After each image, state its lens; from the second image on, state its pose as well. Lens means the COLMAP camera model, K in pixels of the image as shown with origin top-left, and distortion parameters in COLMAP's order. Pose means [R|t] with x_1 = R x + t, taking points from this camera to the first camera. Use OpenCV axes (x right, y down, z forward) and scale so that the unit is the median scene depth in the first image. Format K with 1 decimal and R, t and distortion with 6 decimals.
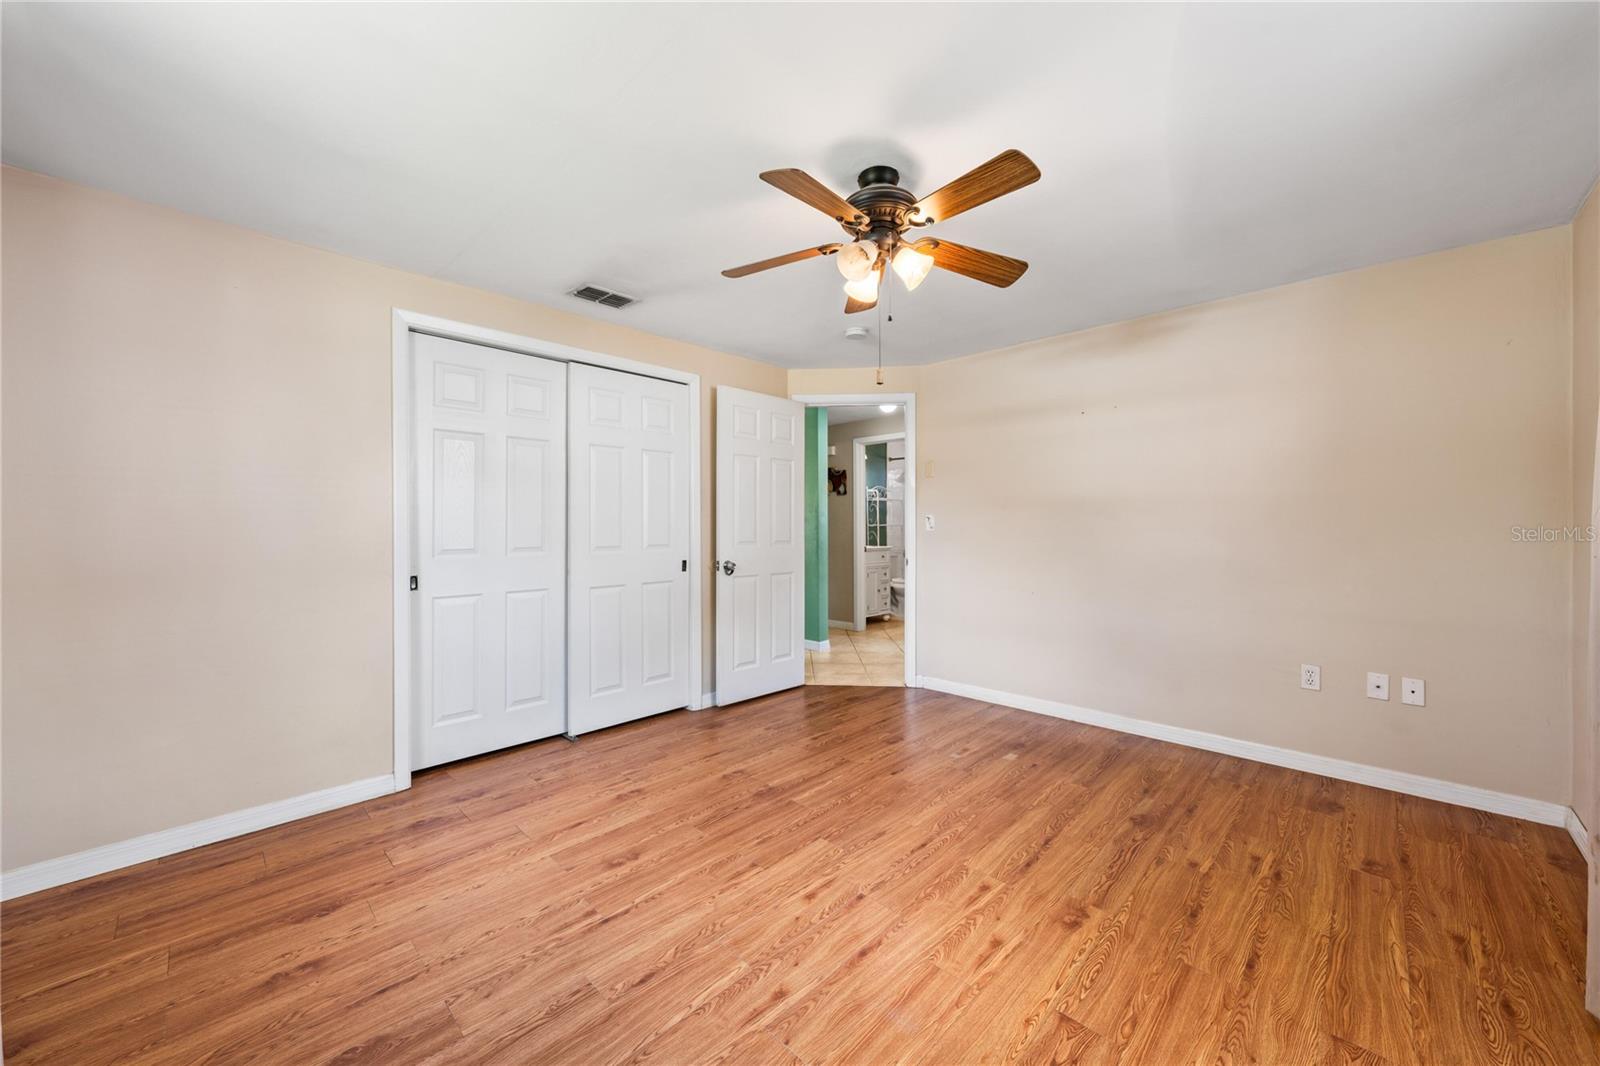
lens RADIAL K [[588.4, 0, 798.1], [0, 588.4, 528.1], [0, 0, 1]] dist [-0.001238, 0.000205]
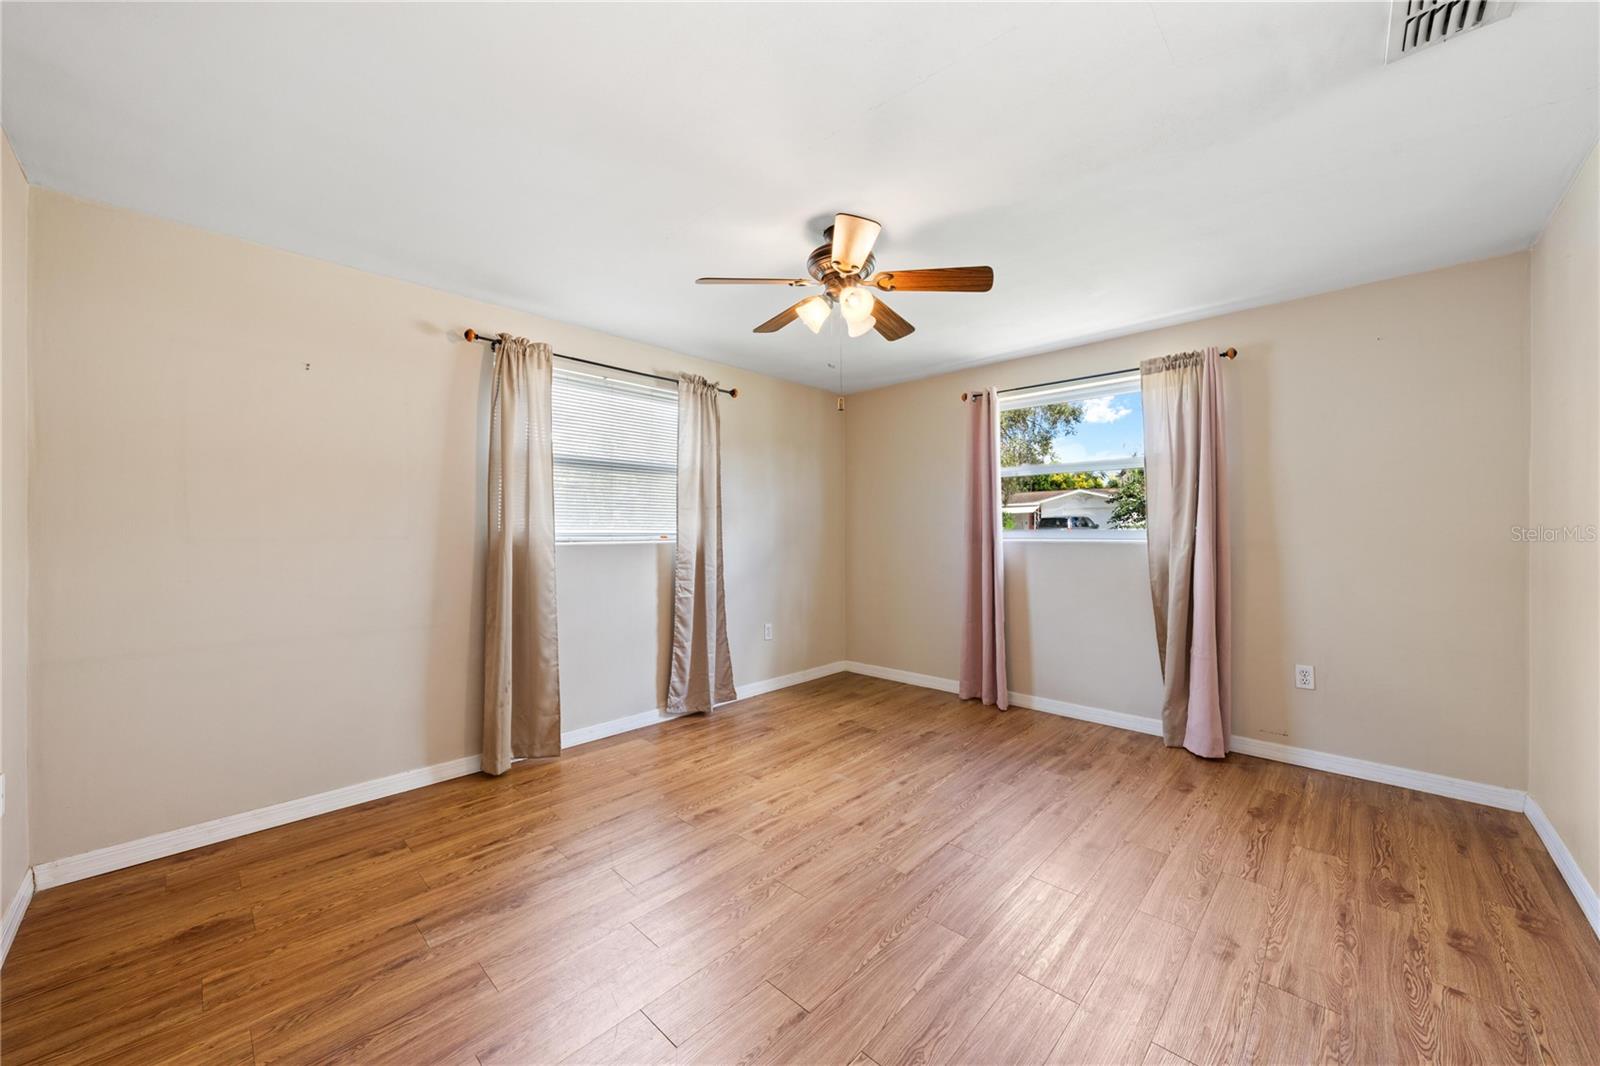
lens RADIAL K [[588.4, 0, 799.6], [0, 588.4, 530.0], [0, 0, 1]] dist [-0.001238, 0.000205]
pose [[-0.999870, 0.006235, -0.014900, 0.255164], [0.006259, 0.999979, -0.001521, -0.005938], [0.014890, -0.001615, -0.999888, 2.288877]]
